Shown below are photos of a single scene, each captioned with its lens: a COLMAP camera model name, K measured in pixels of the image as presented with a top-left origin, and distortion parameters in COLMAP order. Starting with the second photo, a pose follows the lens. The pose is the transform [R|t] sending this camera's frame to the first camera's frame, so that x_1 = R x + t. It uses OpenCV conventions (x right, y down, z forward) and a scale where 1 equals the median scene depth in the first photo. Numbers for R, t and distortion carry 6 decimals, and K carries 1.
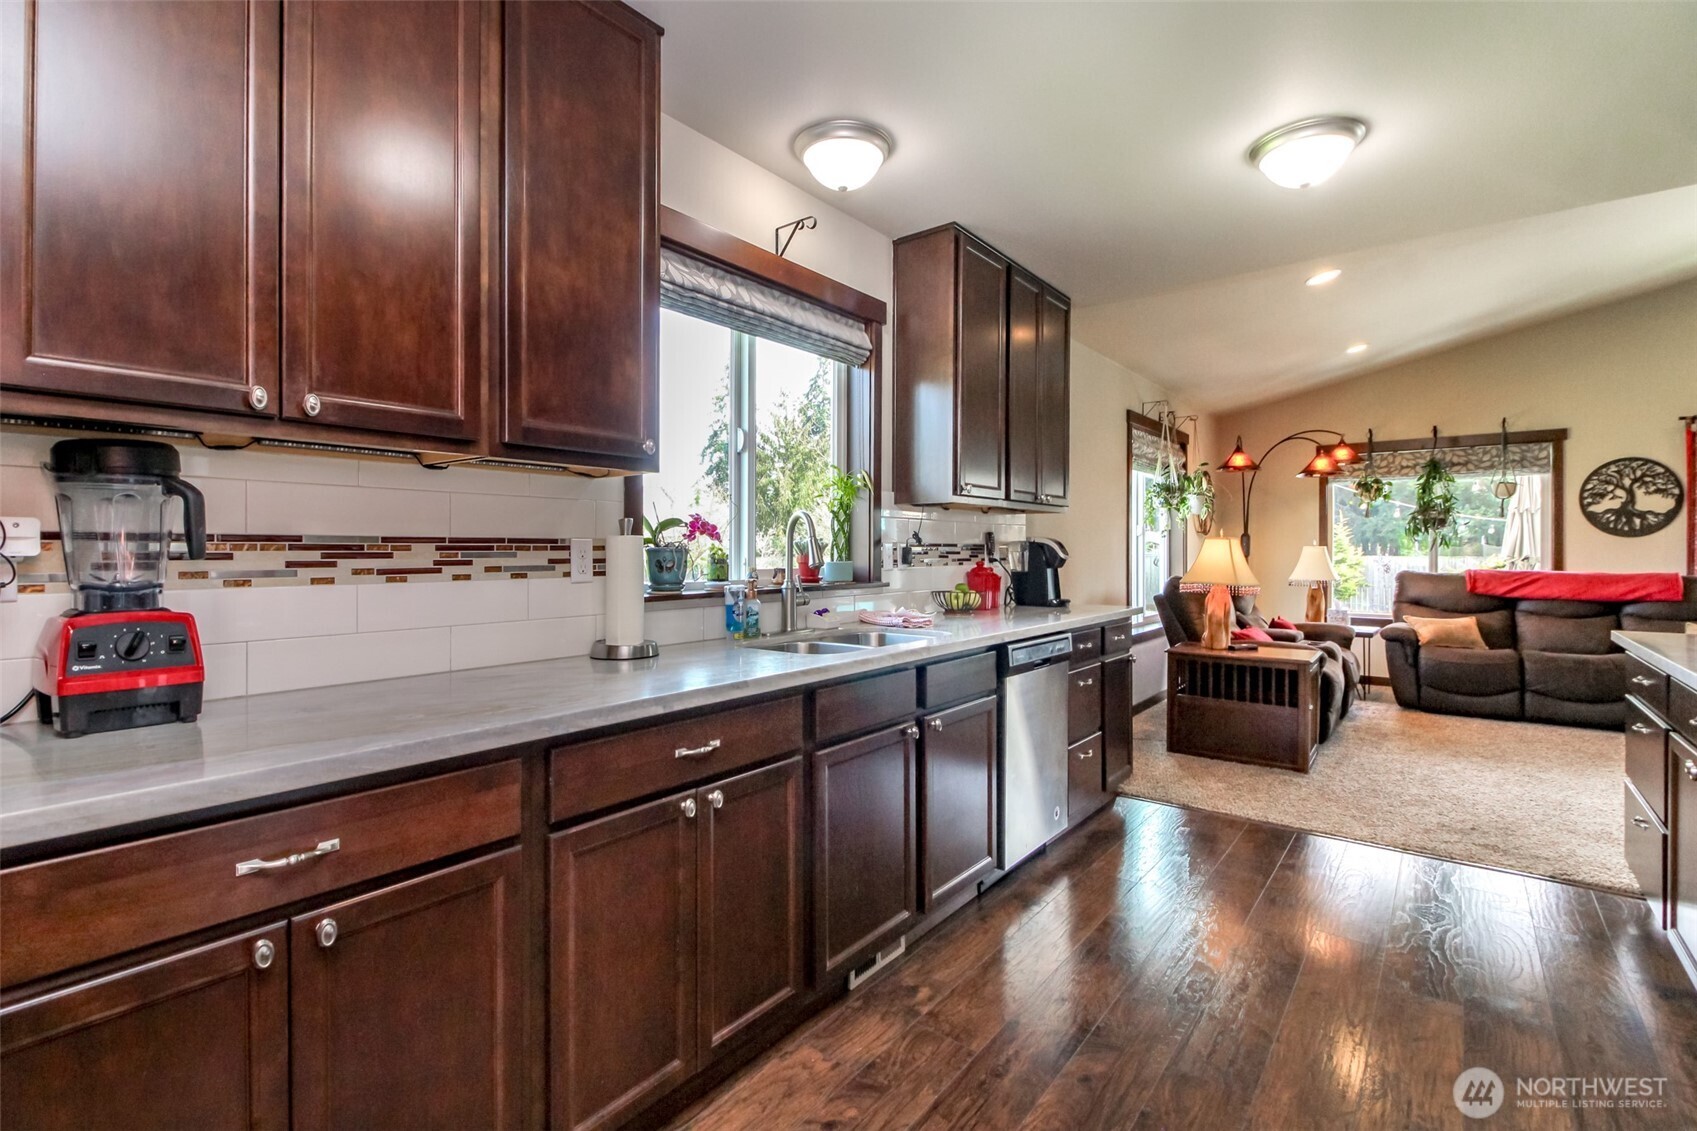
lens RADIAL K [[776.2, 0, 823.0], [0, 776.2, 555.8], [0, 0, 1]] dist [0.009759, -0.008724]
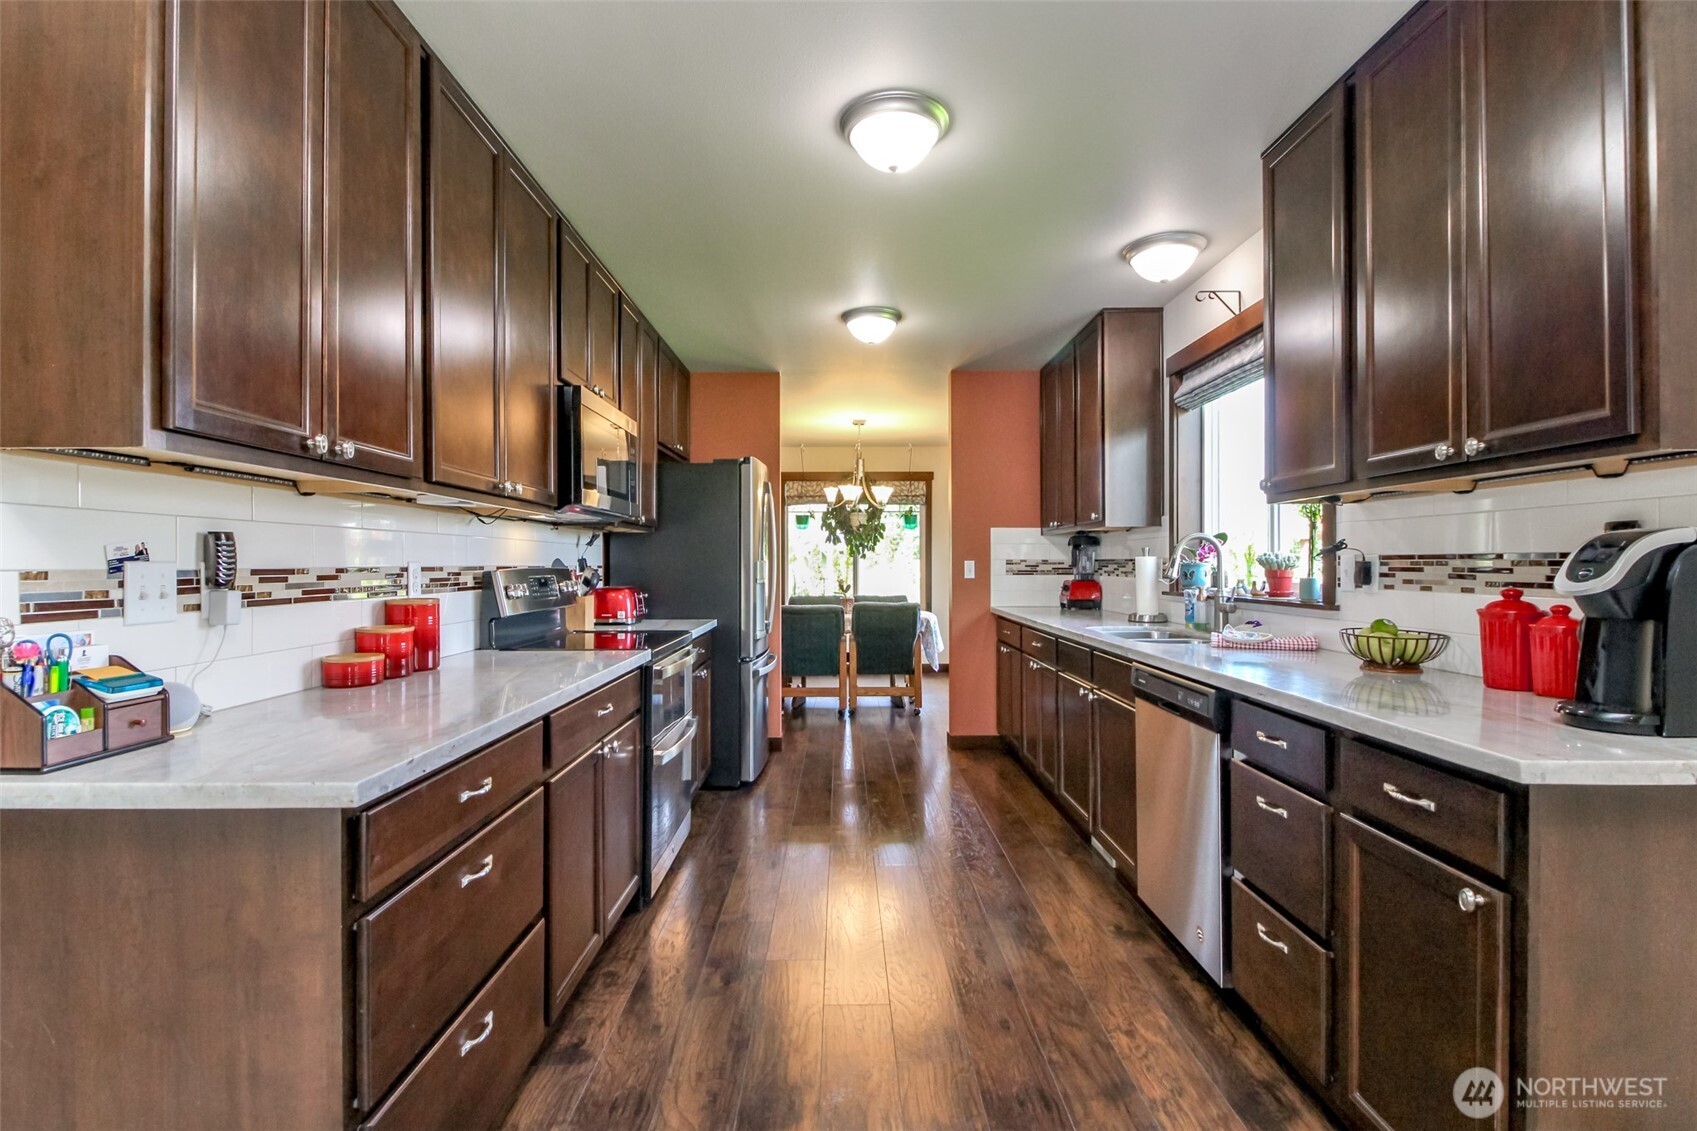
lens RADIAL K [[776.2, 0, 858.3], [0, 776.2, 564.7], [0, 0, 1]] dist [0.009759, -0.008724]
pose [[-0.760964, 0.002335, -0.648790, 0.523557], [-0.003257, 0.999967, 0.007420, -0.006374], [0.648786, 0.007759, -0.760931, 0.695723]]
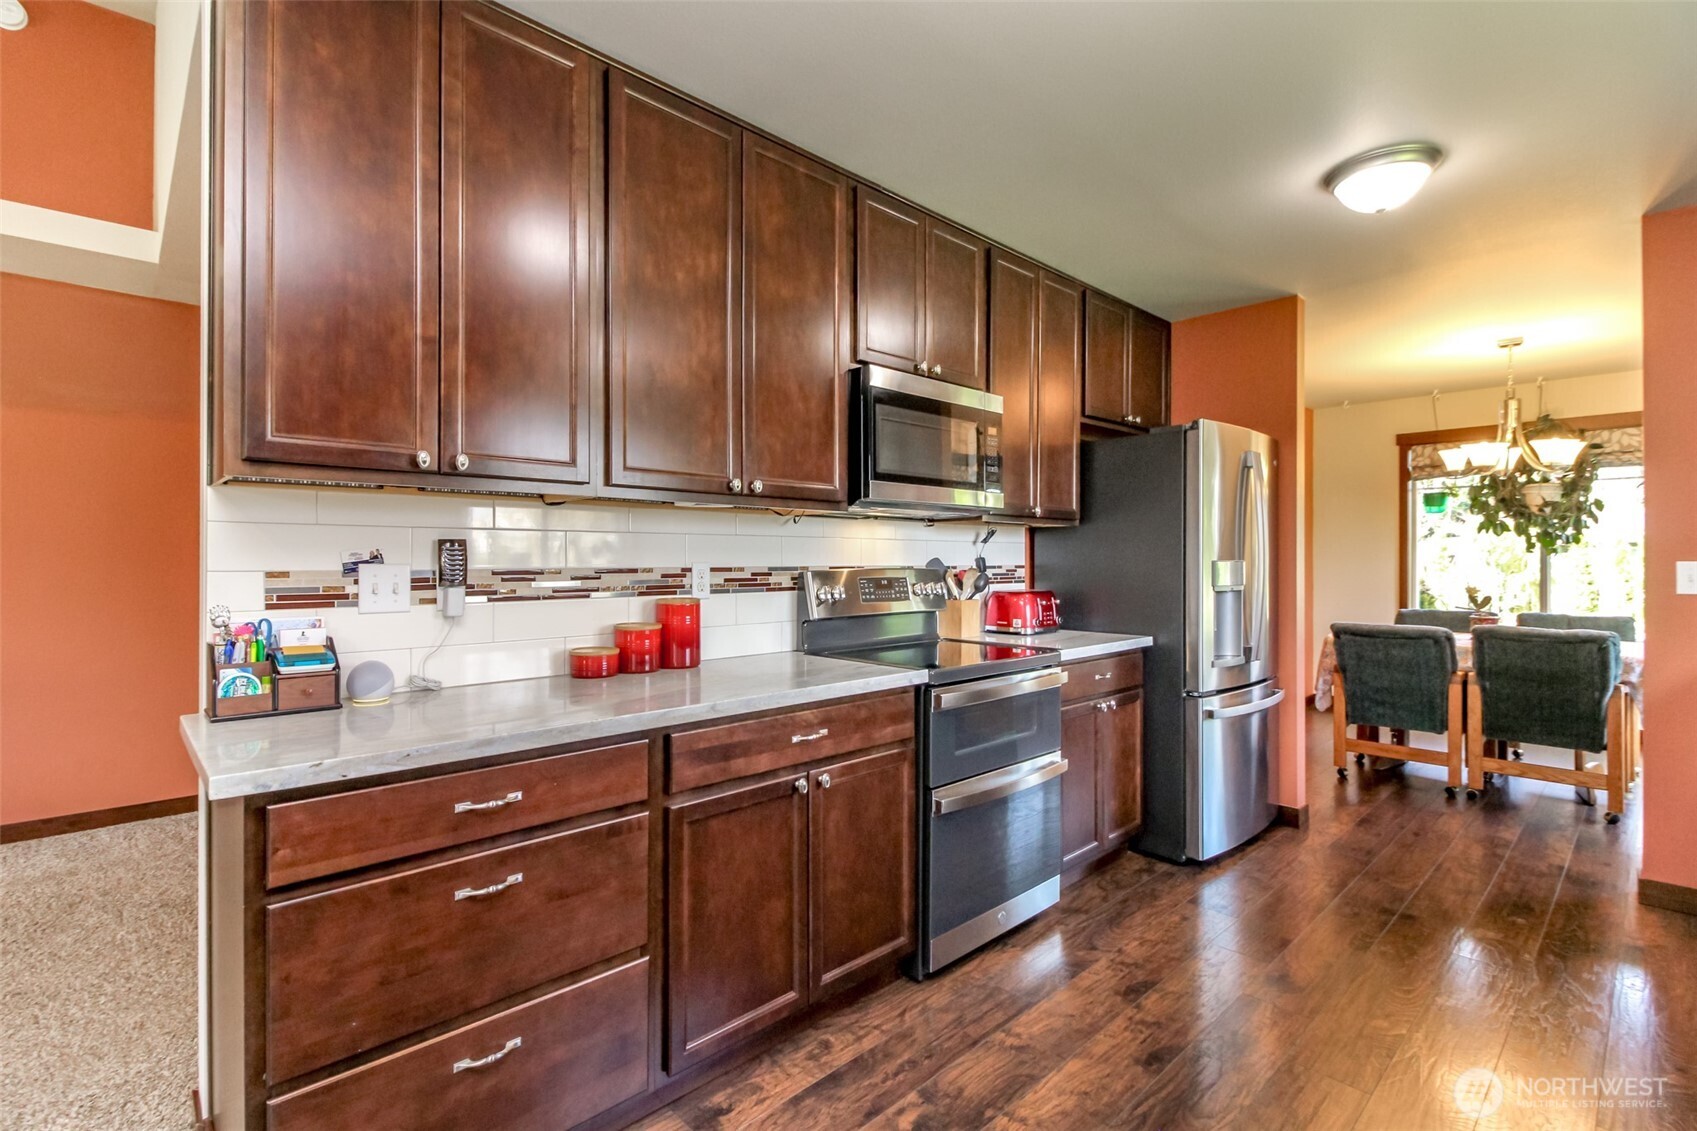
lens RADIAL K [[776.2, 0, 816.4], [0, 776.2, 560.2], [0, 0, 1]] dist [0.009759, -0.008724]
pose [[-0.989033, -0.001996, 0.147679, 0.316204], [-0.000659, 0.999958, 0.009099, -0.009365], [-0.147691, 0.008902, -0.988993, 0.648814]]
